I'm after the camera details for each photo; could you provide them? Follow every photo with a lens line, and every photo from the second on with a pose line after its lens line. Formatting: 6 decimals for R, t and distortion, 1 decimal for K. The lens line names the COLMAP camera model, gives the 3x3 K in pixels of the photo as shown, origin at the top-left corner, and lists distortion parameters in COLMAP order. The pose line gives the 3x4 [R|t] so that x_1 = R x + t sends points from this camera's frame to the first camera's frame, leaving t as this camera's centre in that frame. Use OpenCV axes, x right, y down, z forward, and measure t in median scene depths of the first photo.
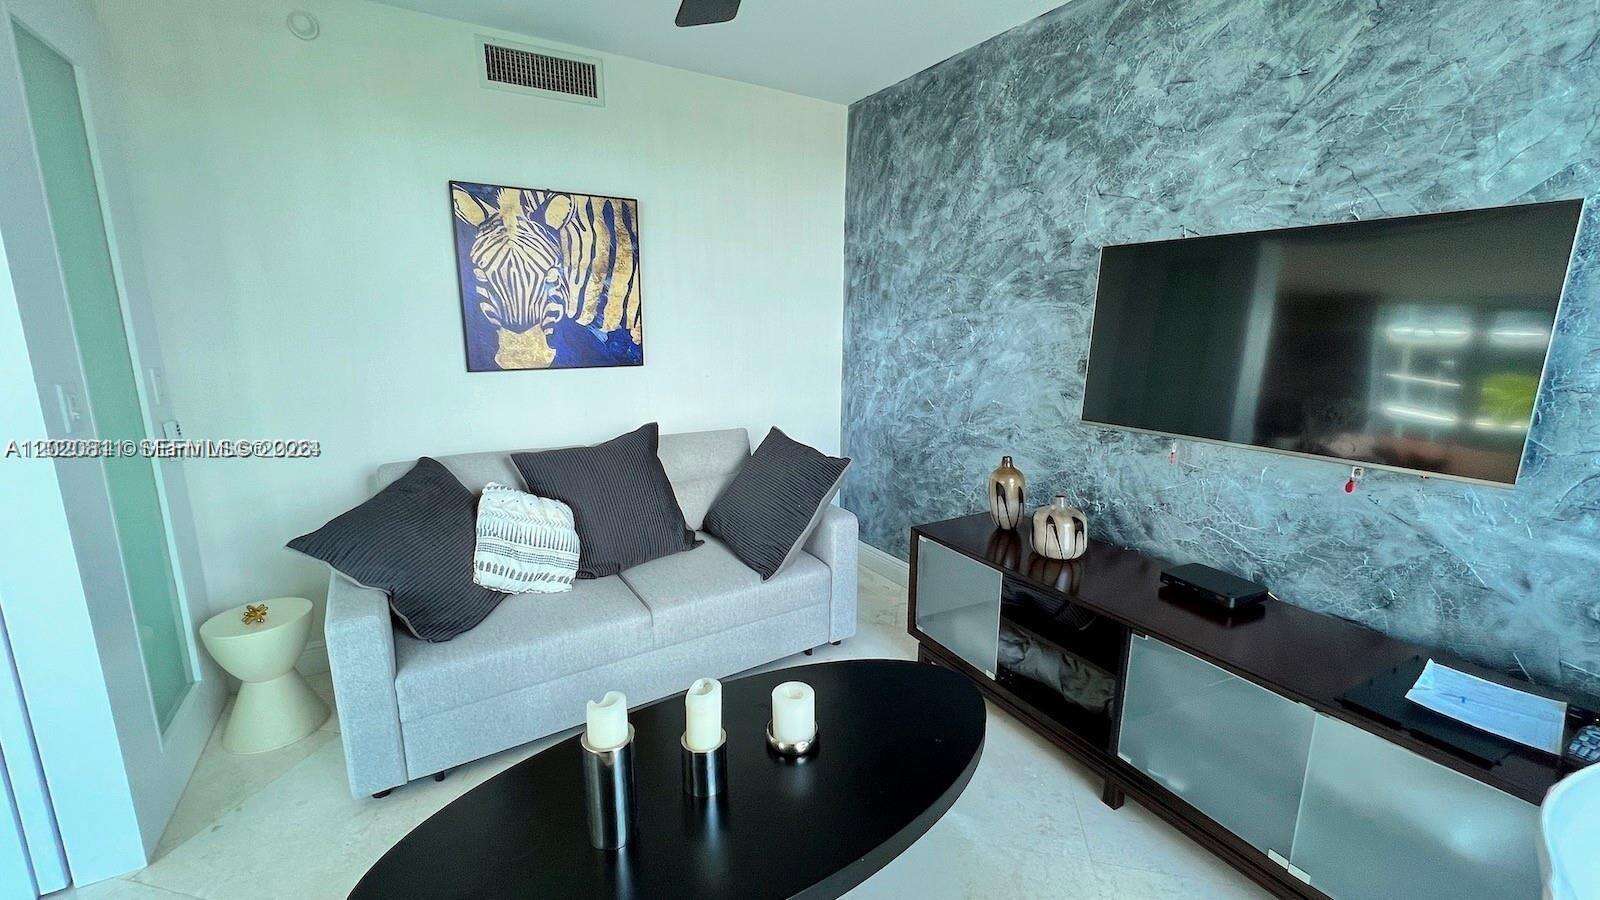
lens RADIAL K [[637.7, 0, 798.1], [0, 637.7, 449.8], [0, 0, 1]] dist [0.001805, 0.000326]
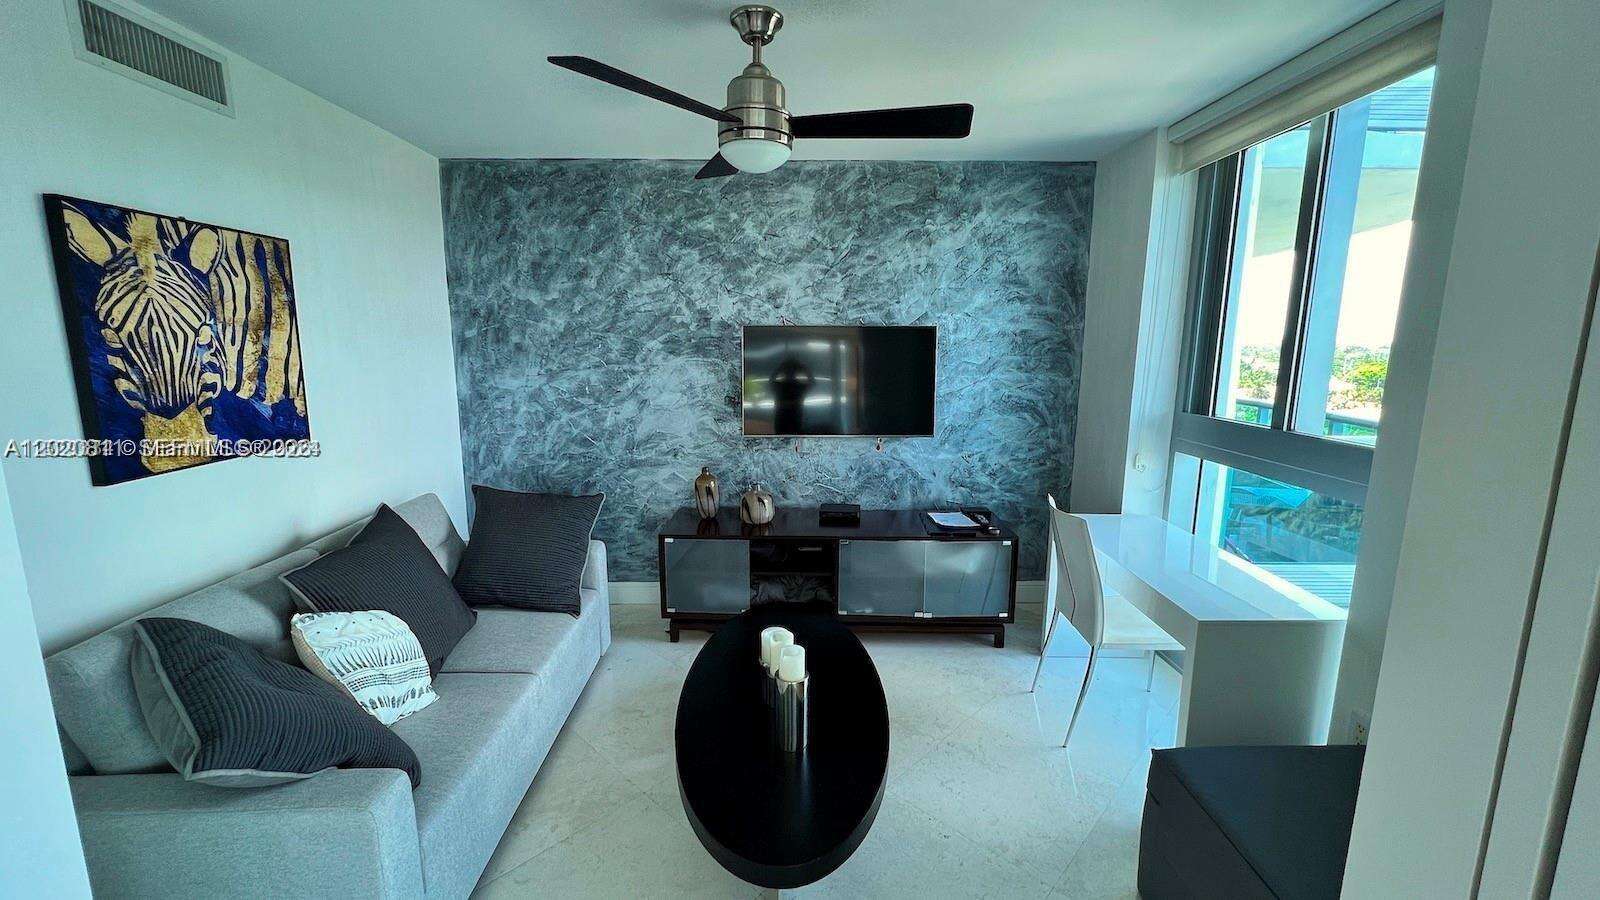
lens RADIAL K [[637.7, 0, 792.7], [0, 637.7, 451.3], [0, 0, 1]] dist [0.001805, 0.000326]
pose [[0.521546, -0.150532, 0.839839, -0.703195], [0.170209, 0.982885, 0.070471, -0.084434], [-0.836073, 0.106195, 0.538241, 0.062353]]
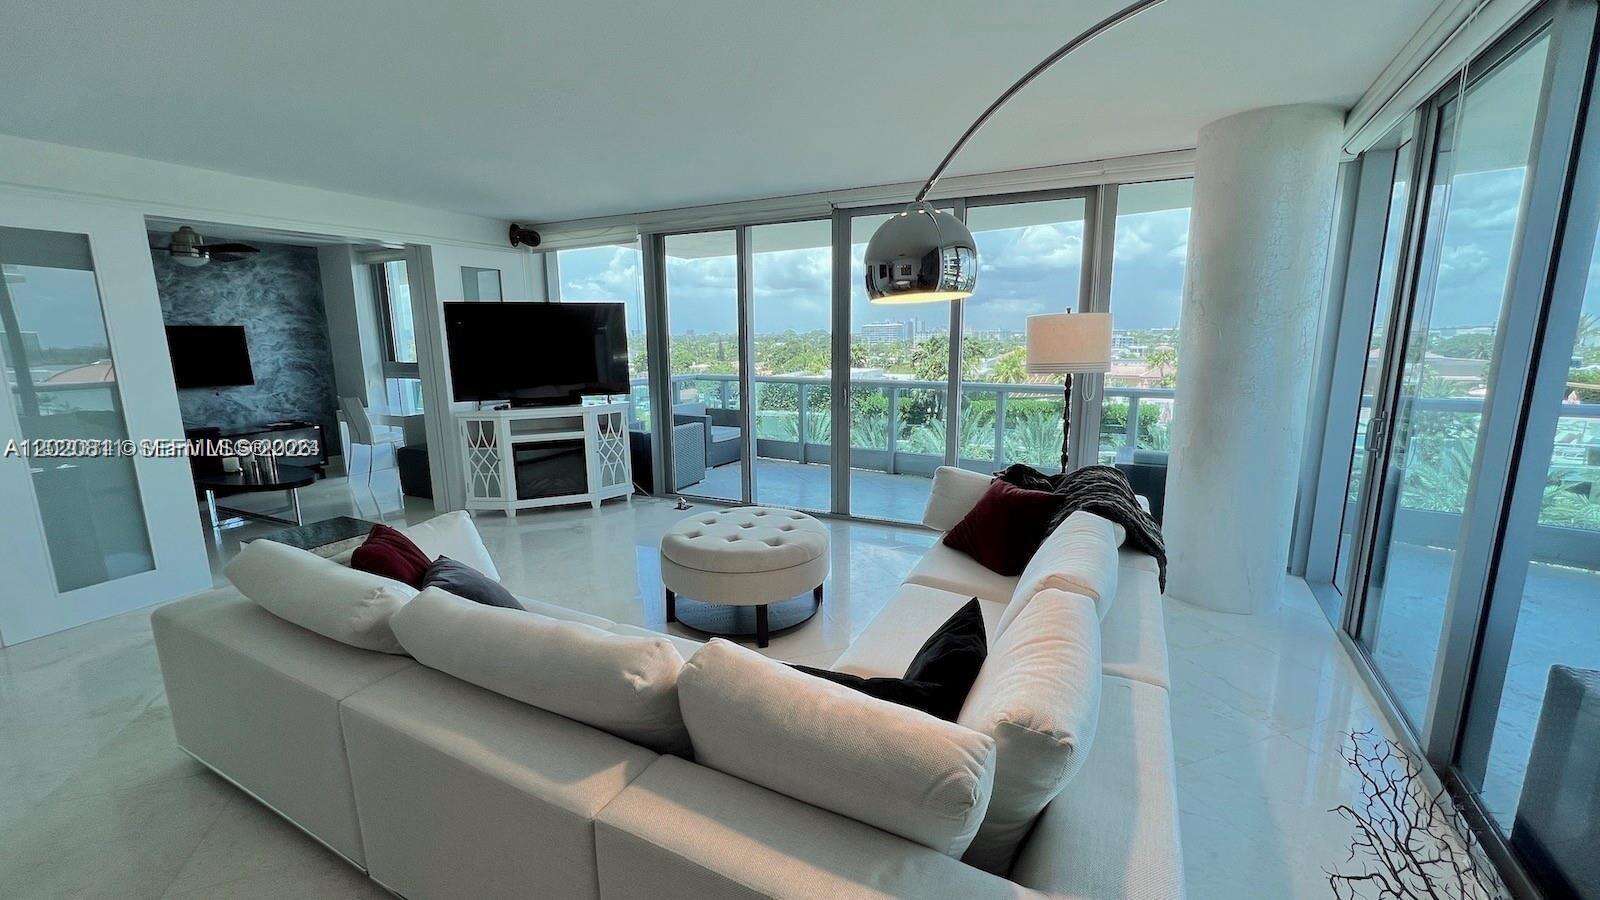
lens RADIAL K [[637.7, 0, 797.2], [0, 637.7, 448.7], [0, 0, 1]] dist [0.001805, 0.000326]
pose [[-0.534001, -0.161668, 0.829883, -2.723647], [0.167651, 0.941811, 0.291350, -0.108253], [-0.828695, 0.294712, -0.475824, 0.032029]]
